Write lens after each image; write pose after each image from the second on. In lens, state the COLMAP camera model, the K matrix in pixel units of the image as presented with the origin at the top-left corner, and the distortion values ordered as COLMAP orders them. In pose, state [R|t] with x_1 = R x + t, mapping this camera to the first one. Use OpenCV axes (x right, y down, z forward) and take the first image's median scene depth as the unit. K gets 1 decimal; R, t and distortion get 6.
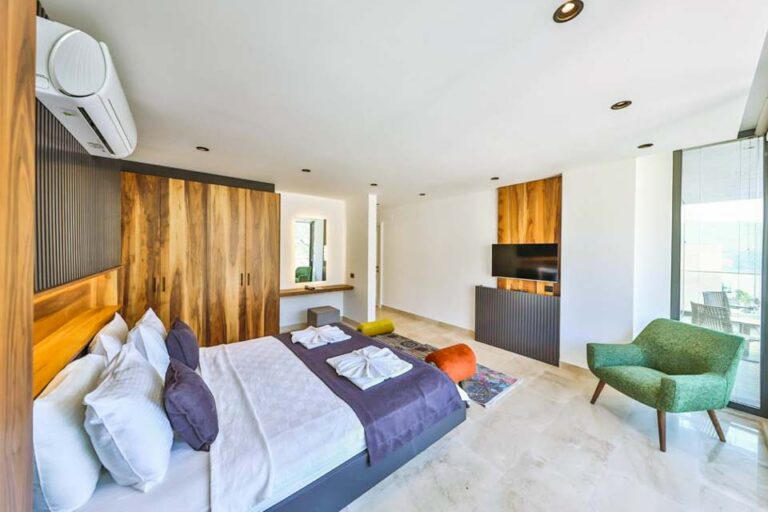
lens RADIAL K [[261.5, 0, 396.1], [0, 261.5, 254.8], [0, 0, 1]] dist [0.000763, 0.000038]
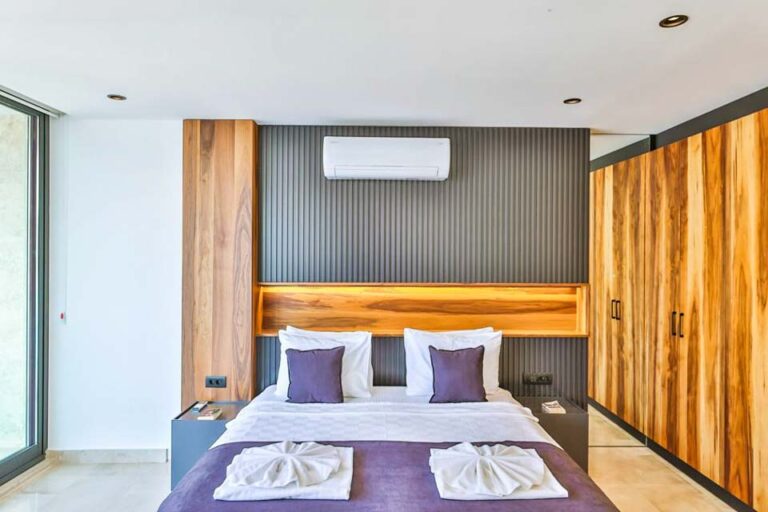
lens RADIAL K [[486.8, 0, 384.0], [0, 486.8, 256.0], [0, 0, 1]] dist [0.006531, 0.001327]
pose [[-0.632822, -0.009925, -0.774233, 0.331292], [-0.028408, 0.999542, 0.010406, -0.029246], [0.773776, 0.028580, -0.632815, 1.088950]]
